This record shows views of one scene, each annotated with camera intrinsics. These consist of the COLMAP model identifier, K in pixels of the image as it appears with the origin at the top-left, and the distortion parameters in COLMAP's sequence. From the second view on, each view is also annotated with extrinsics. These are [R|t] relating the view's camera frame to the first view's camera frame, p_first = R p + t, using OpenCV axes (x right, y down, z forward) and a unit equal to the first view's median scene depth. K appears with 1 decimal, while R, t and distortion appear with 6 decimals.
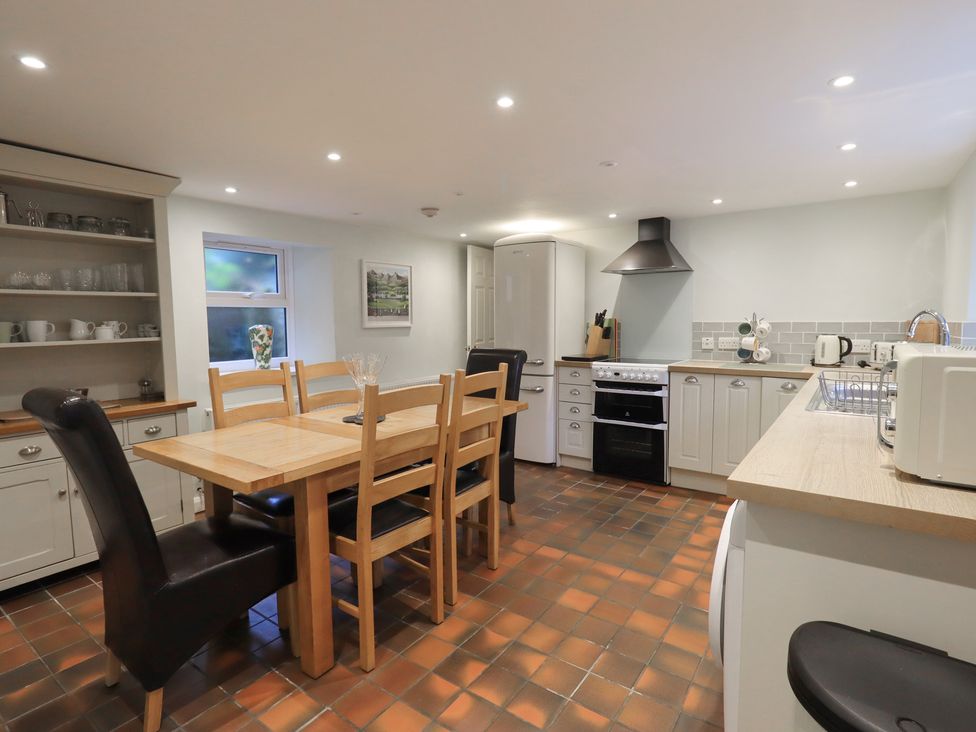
lens RADIAL K [[508.7, 0, 491.8], [0, 508.7, 354.9], [0, 0, 1]] dist [0.001843, -0.000230]
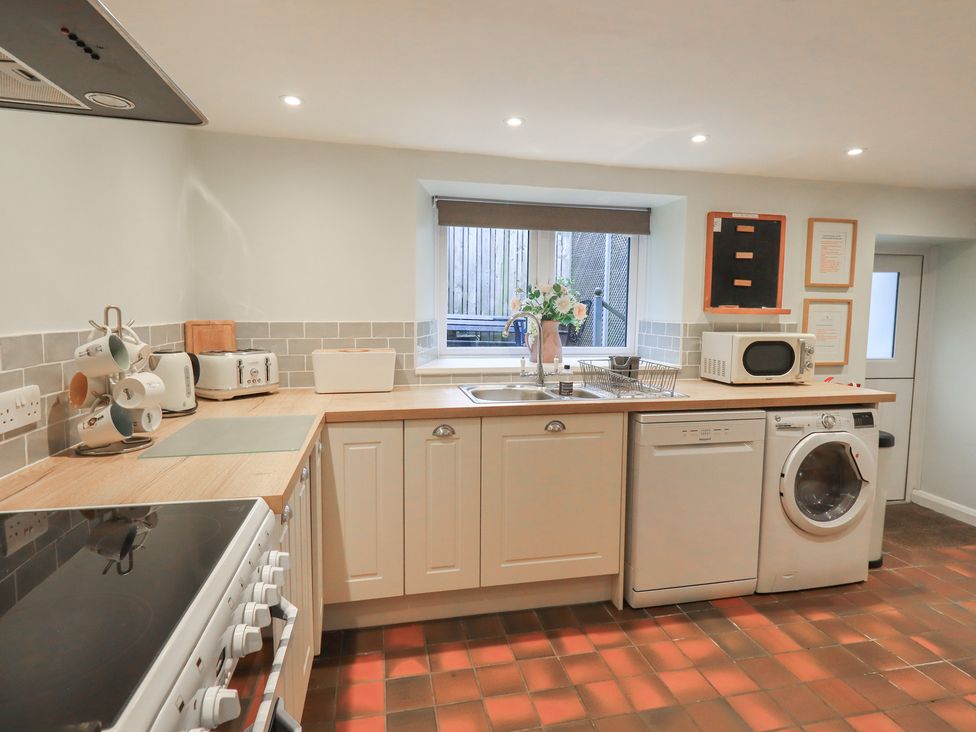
lens RADIAL K [[518.9, 0, 490.1], [0, 518.9, 354.4], [0, 0, 1]] dist [-0.005198, -0.001864]
pose [[-0.739941, -0.056508, 0.670294, 0.072142], [0.043773, 0.990308, 0.131808, -0.080203], [-0.671246, 0.126871, -0.730296, 1.030202]]
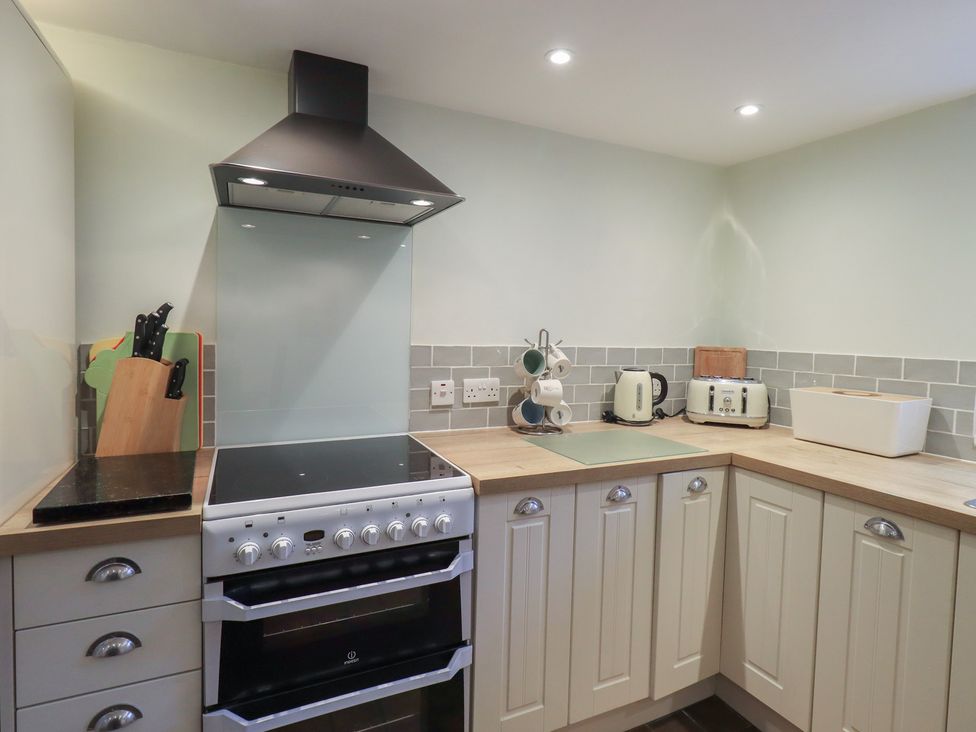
lens RADIAL K [[530.1, 0, 492.4], [0, 530.1, 350.4], [0, 0, 1]] dist [-0.002688, -0.000633]
pose [[0.474290, -0.020482, 0.880131, 0.034038], [0.032394, 0.999458, 0.005802, -0.063029], [-0.879773, 0.025759, 0.474696, 0.756044]]
